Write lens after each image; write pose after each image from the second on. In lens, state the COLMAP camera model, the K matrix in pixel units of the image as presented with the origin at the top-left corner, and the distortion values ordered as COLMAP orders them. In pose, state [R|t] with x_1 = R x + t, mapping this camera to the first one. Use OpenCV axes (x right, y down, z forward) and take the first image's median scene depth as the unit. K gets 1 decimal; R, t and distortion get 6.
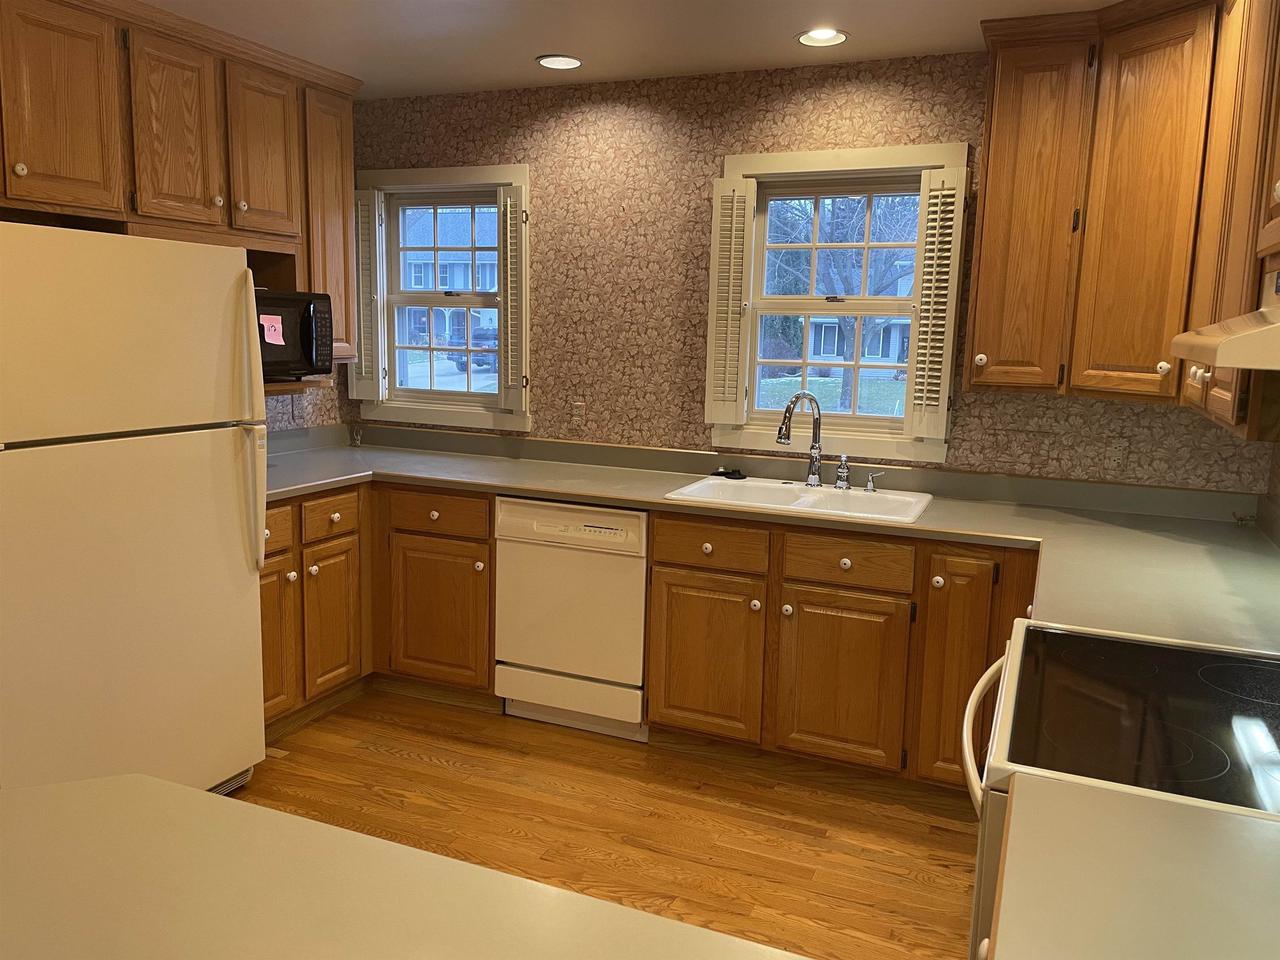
lens RADIAL K [[972.1, 0, 635.0], [0, 972.1, 469.5], [0, 0, 1]] dist [0.022598, -0.009649]
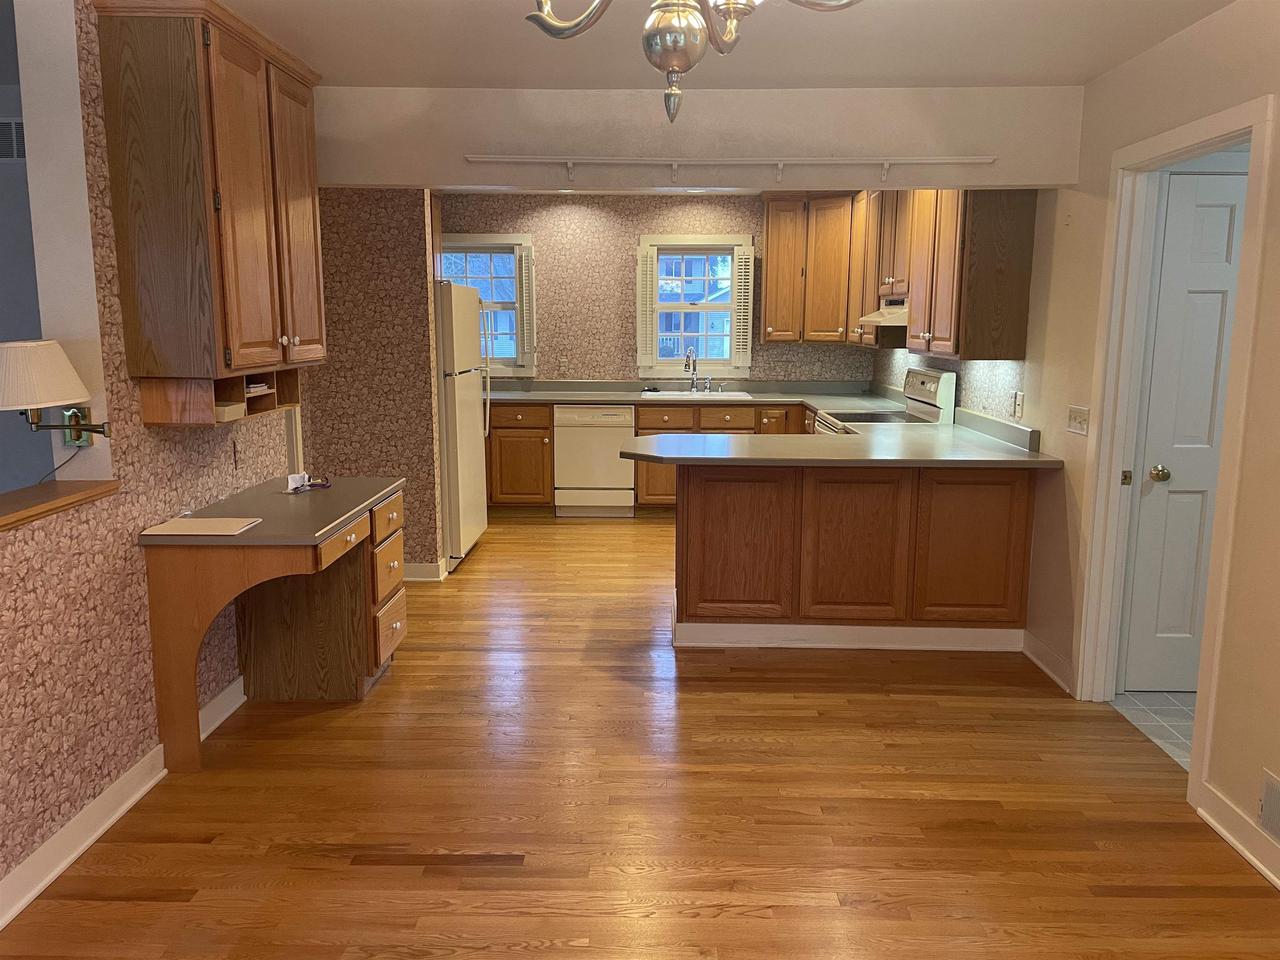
lens RADIAL K [[972.1, 0, 643.6], [0, 972.1, 482.4], [0, 0, 1]] dist [0.022598, -0.009649]
pose [[0.920397, -0.086166, 0.381372, -0.756894], [0.076205, 0.996242, 0.041176, 0.119786], [-0.383487, -0.008836, 0.923504, -0.942173]]
